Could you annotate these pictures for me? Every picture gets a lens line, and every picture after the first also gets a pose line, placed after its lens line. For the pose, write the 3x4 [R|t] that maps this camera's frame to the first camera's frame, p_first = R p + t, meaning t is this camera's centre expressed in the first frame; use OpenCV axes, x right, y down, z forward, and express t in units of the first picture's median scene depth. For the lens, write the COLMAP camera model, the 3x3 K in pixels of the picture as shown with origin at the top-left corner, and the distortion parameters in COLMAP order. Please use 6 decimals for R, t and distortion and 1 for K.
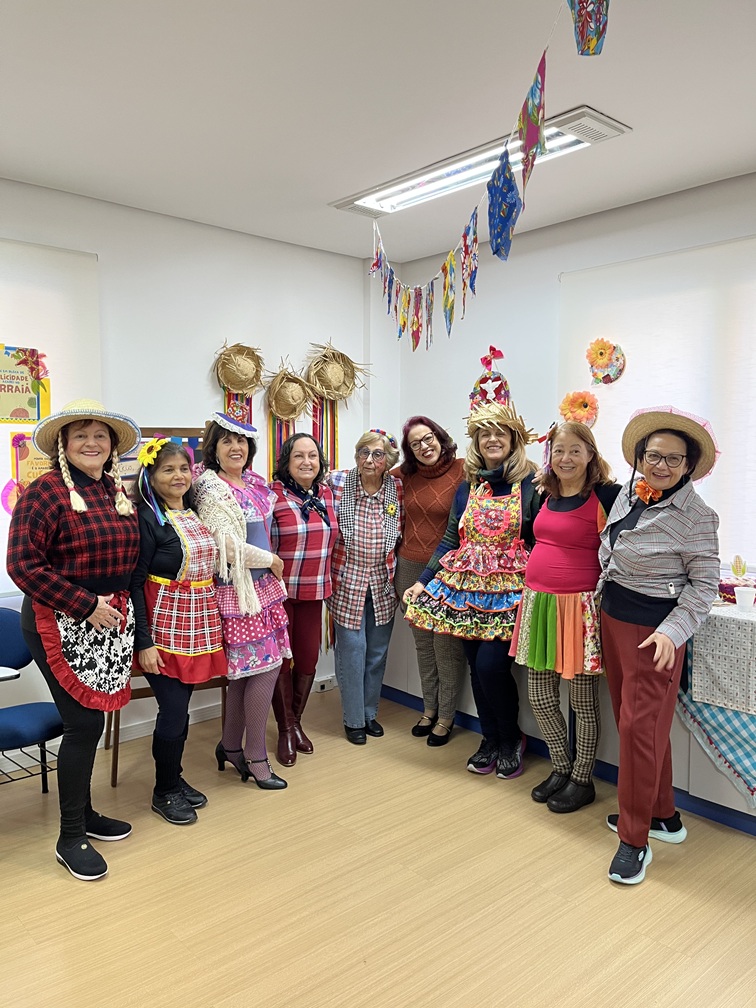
lens RADIAL K [[755.7, 0, 367.8], [0, 755.7, 501.3], [0, 0, 1]] dist [0.001120, -0.000291]
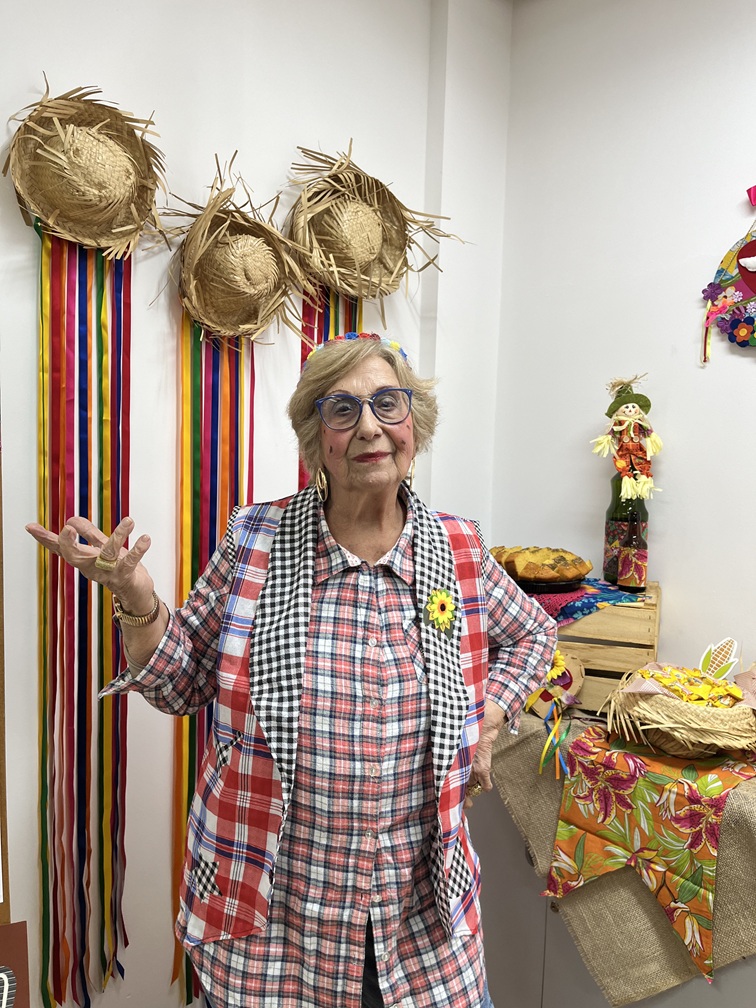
lens RADIAL K [[799.9, 0, 376.2], [0, 799.9, 494.0], [0, 0, 1]] dist [0.021565, -0.003206]
pose [[0.999633, 0.022004, 0.015780, -0.042641], [-0.022104, 0.999737, 0.006167, -0.036594], [-0.015640, -0.006514, 0.999856, 0.639278]]
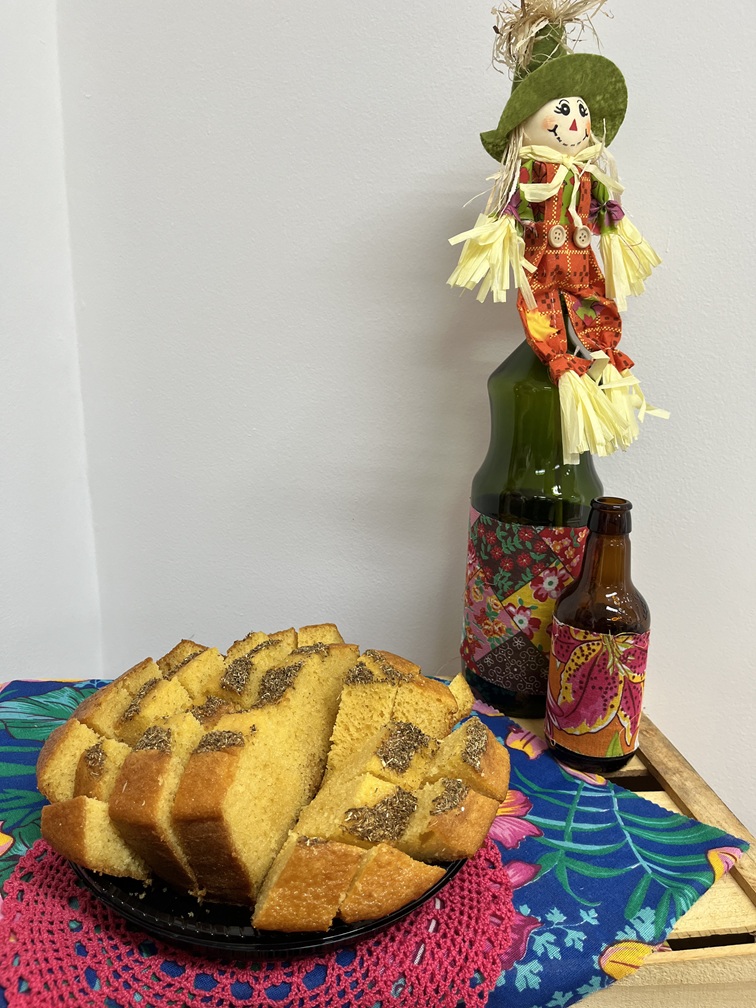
lens RADIAL K [[755.7, 0, 367.8], [0, 755.7, 501.3], [0, 0, 1]] dist [0.001120, -0.000291]
pose [[0.866615, -0.108691, 0.486996, 0.019067], [0.009336, 0.979348, 0.201965, -0.051725], [-0.498891, -0.170479, 0.849732, 1.011314]]
